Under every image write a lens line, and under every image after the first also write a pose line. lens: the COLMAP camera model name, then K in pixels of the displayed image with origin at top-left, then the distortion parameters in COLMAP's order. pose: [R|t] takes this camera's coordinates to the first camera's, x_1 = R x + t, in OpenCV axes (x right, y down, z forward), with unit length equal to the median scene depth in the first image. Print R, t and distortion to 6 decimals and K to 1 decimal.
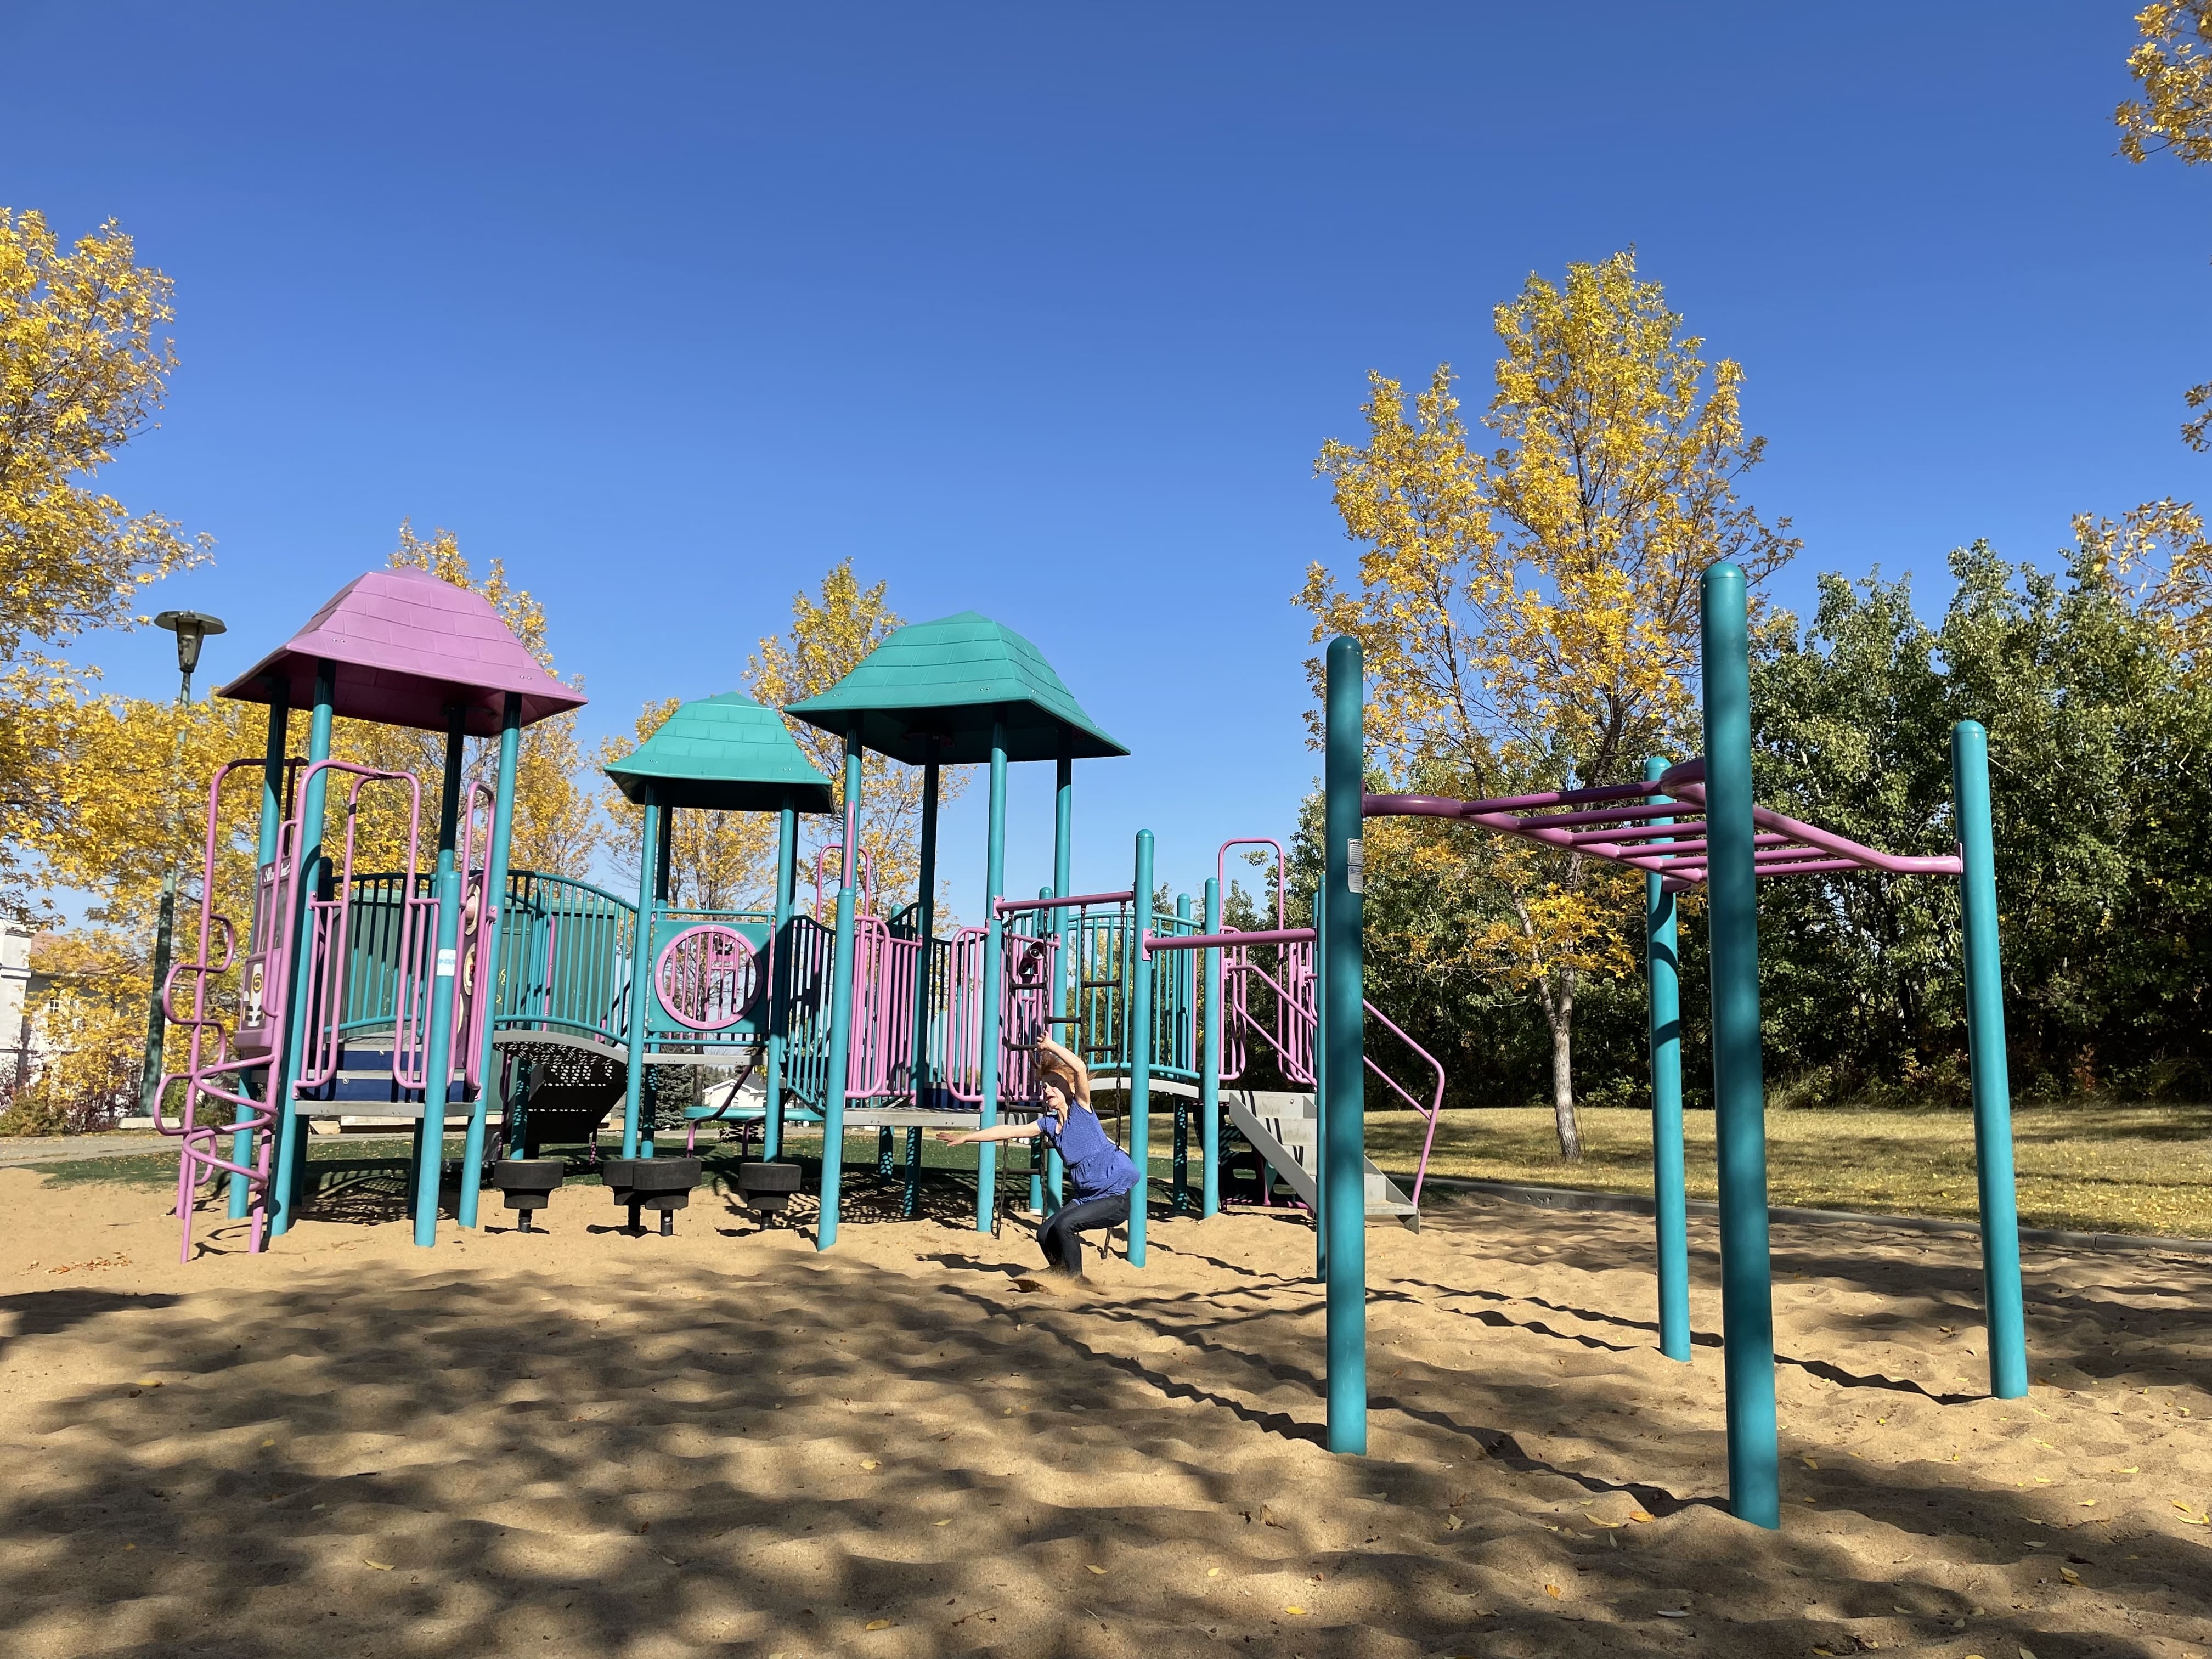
lens RADIAL K [[1662.4, 0, 1122.3], [0, 1662.4, 829.2], [0, 0, 1]] dist [0.097201, -0.123458]
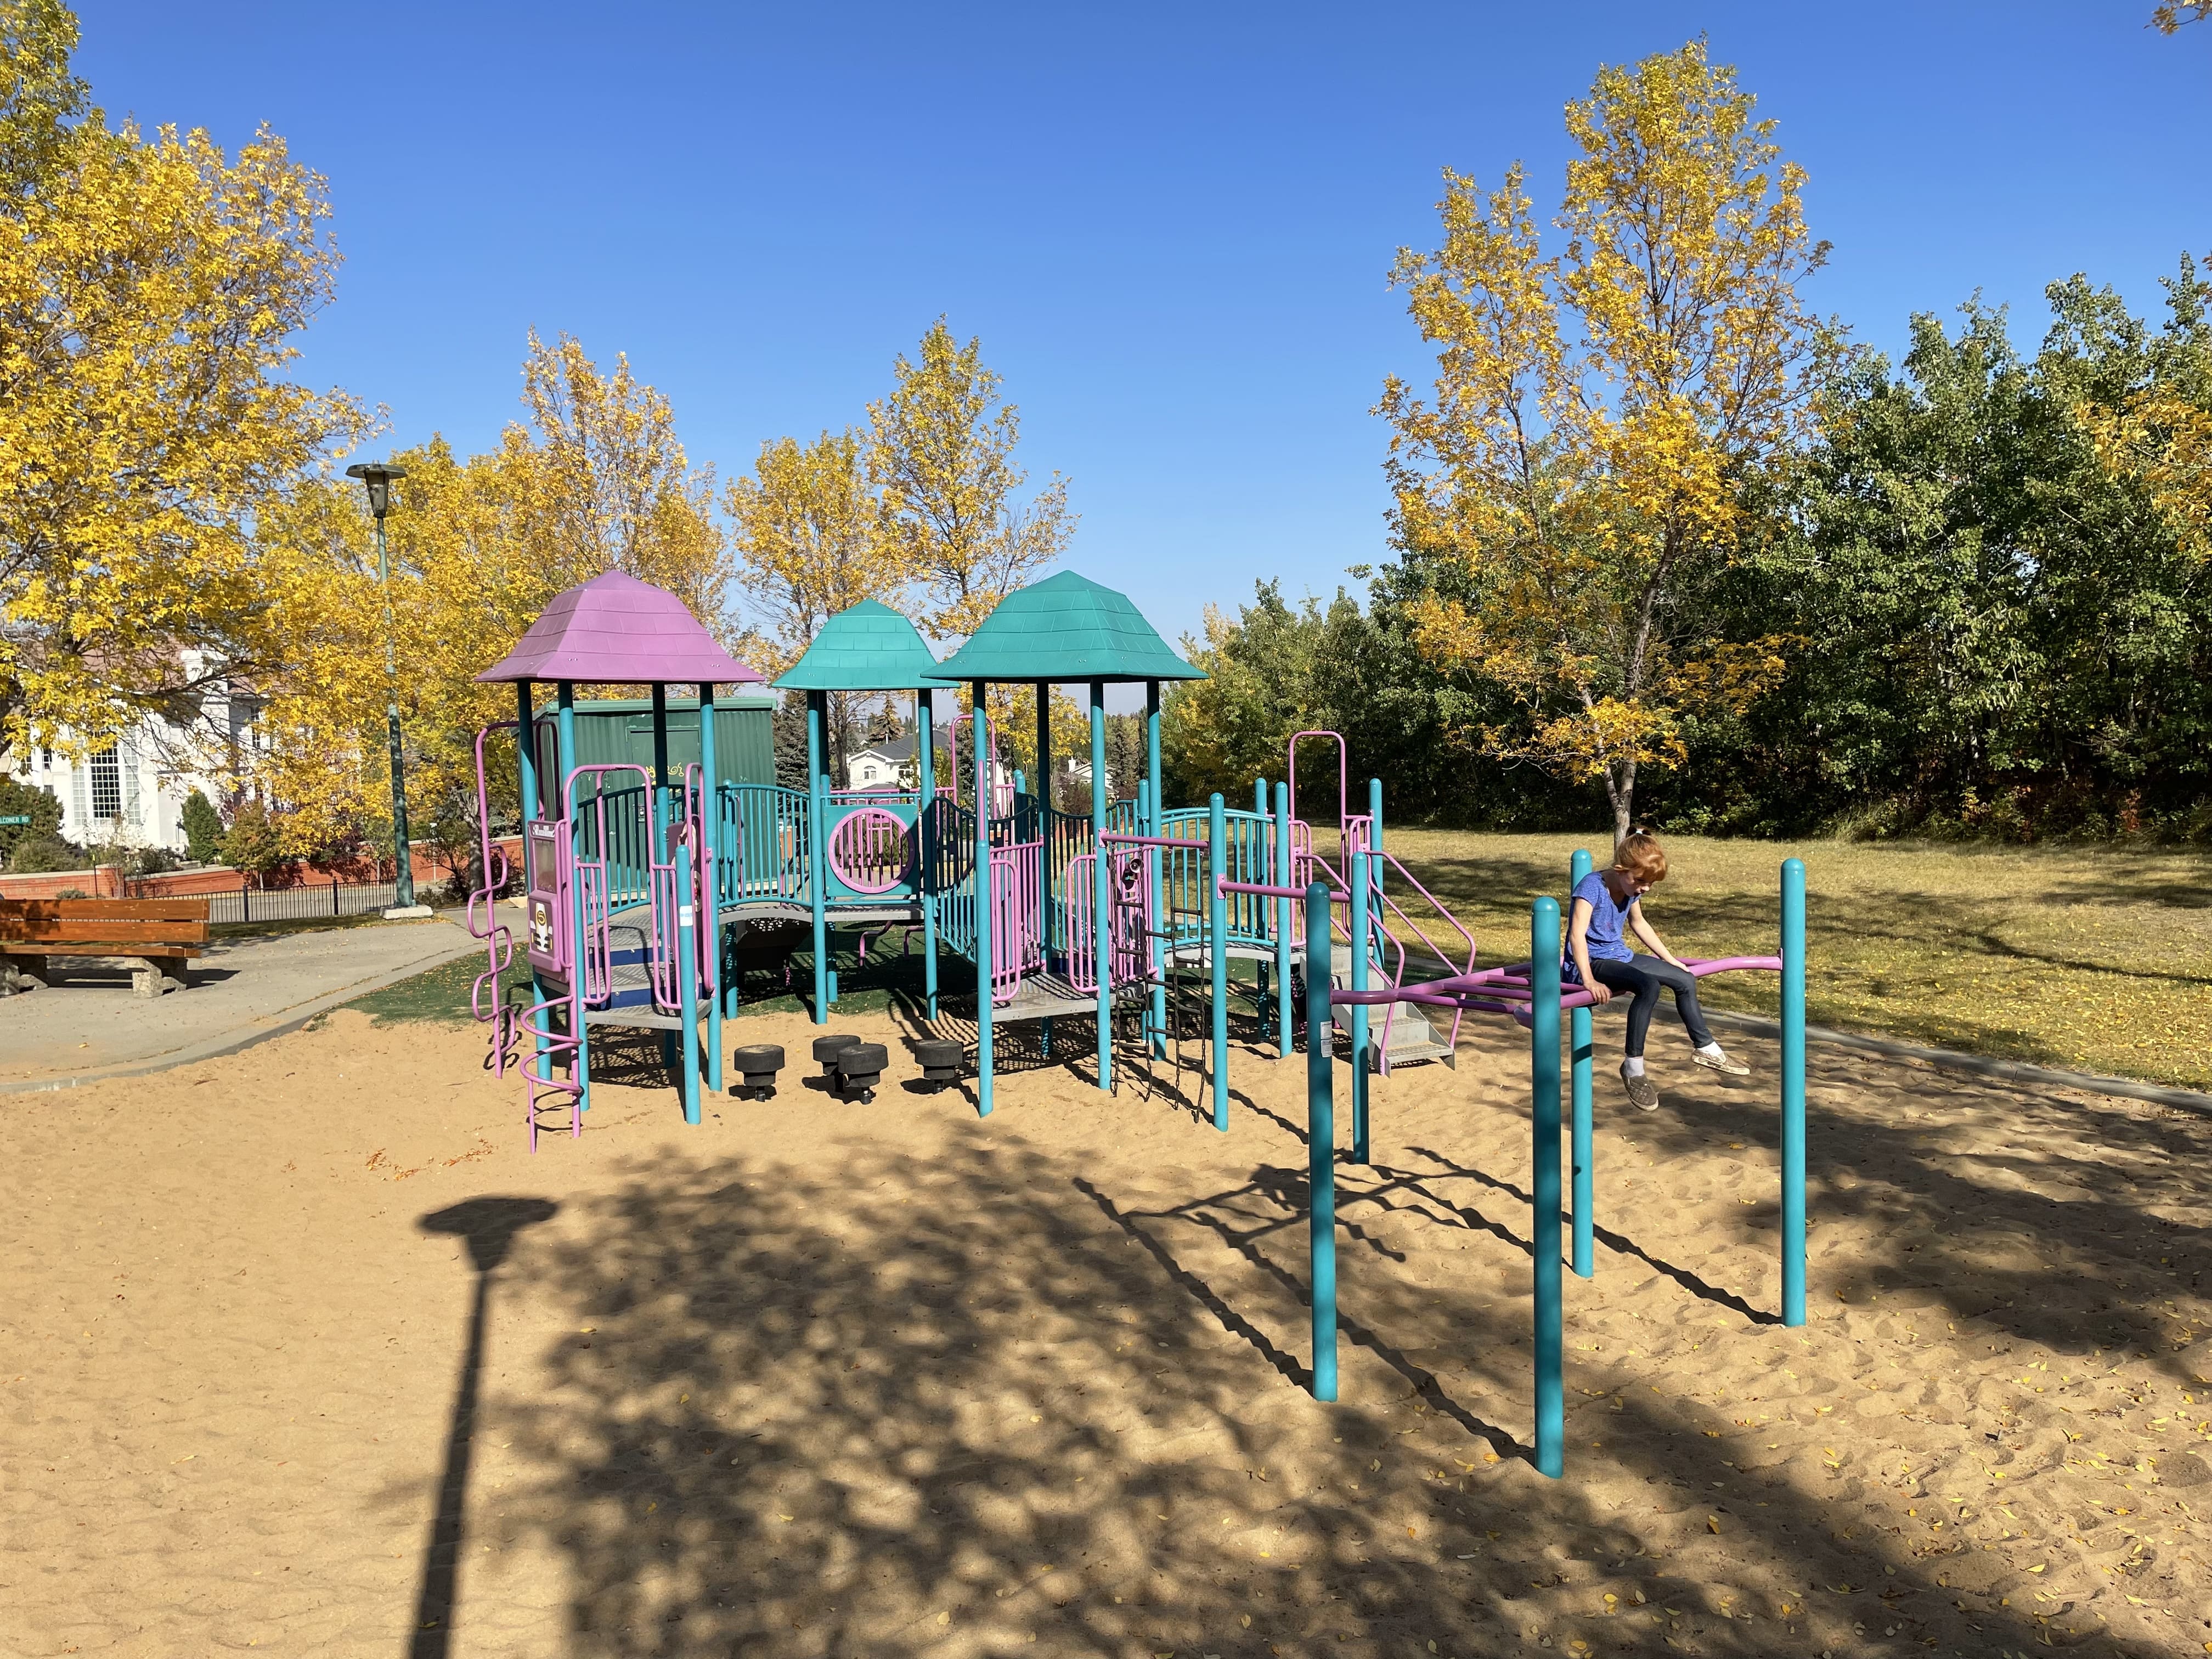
lens RADIAL K [[1660.3, 0, 1087.5], [0, 1660.3, 844.0], [0, 0, 1]] dist [0.102291, -0.125674]
pose [[0.994635, -0.036927, -0.096628, 0.050720], [0.057207, 0.974628, 0.216396, -0.333841], [0.086185, -0.220763, 0.971512, -0.309938]]
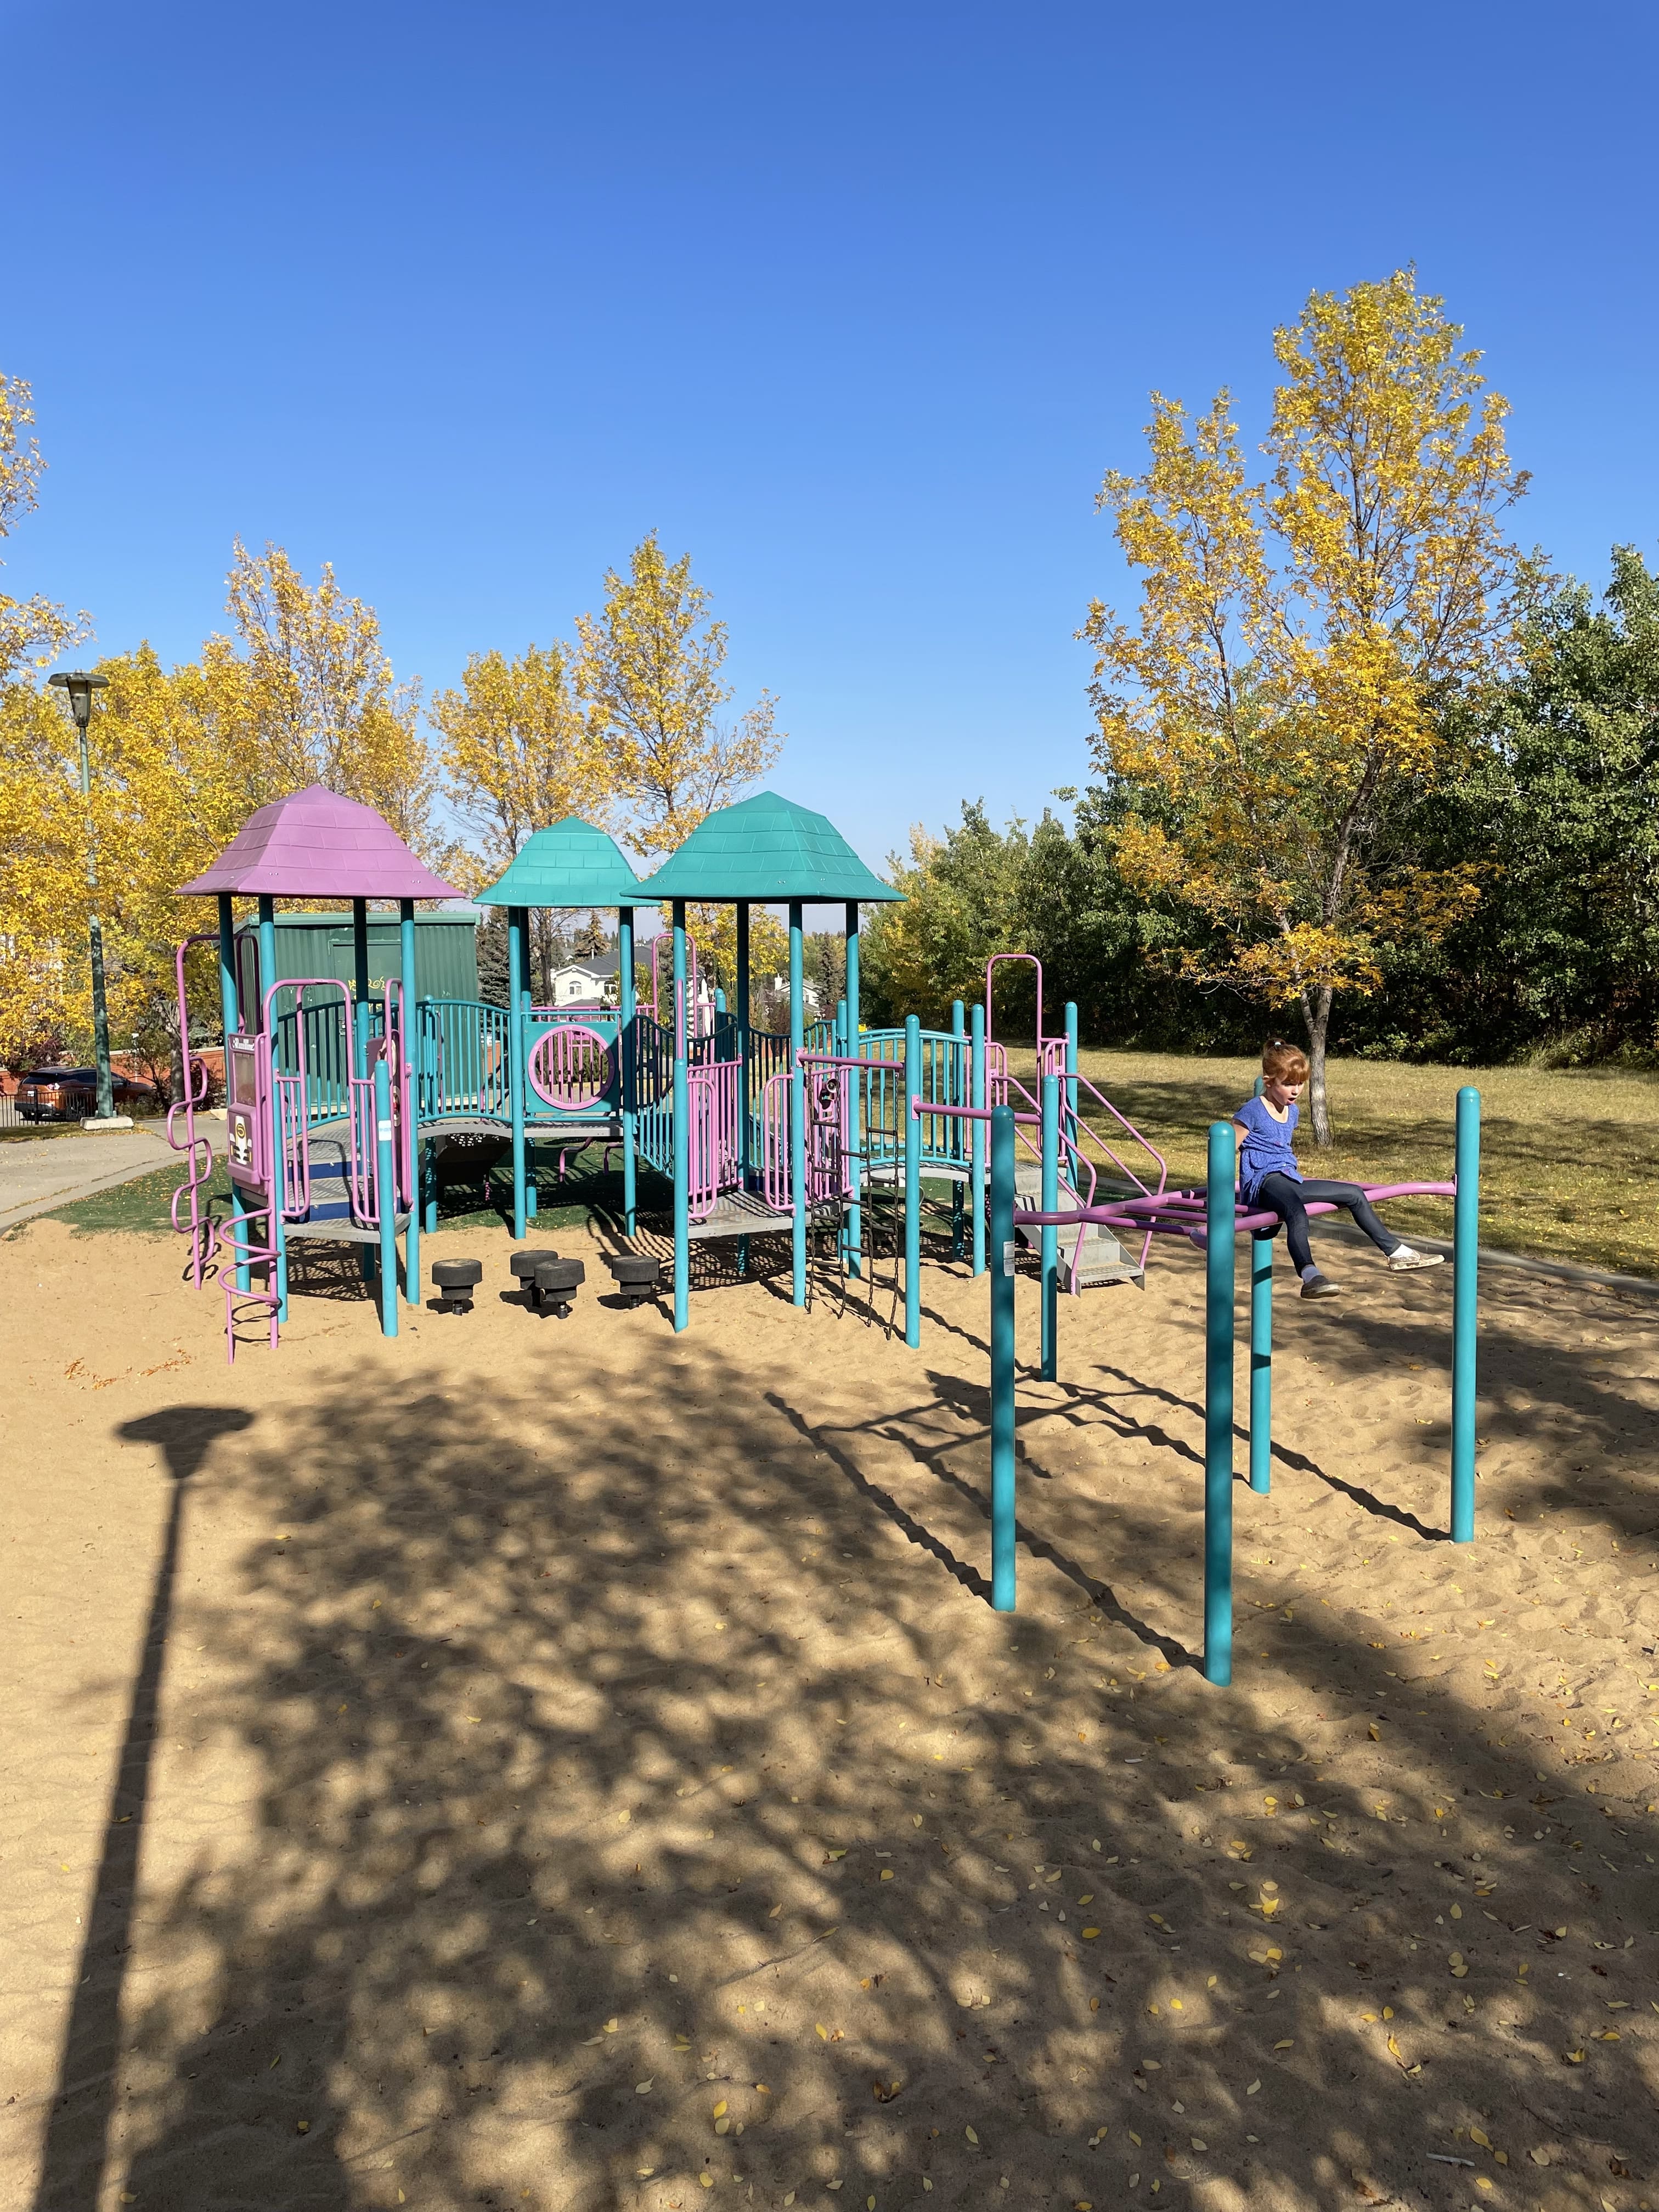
lens RADIAL K [[1661.0, 0, 811.3], [0, 1661.0, 1082.1], [0, 0, 1]] dist [0.102593, -0.126055]
pose [[0.995989, -0.024242, -0.086132, 0.062631], [0.043444, 0.972540, 0.228647, -0.339710], [0.078224, -0.231471, 0.969692, -0.328448]]
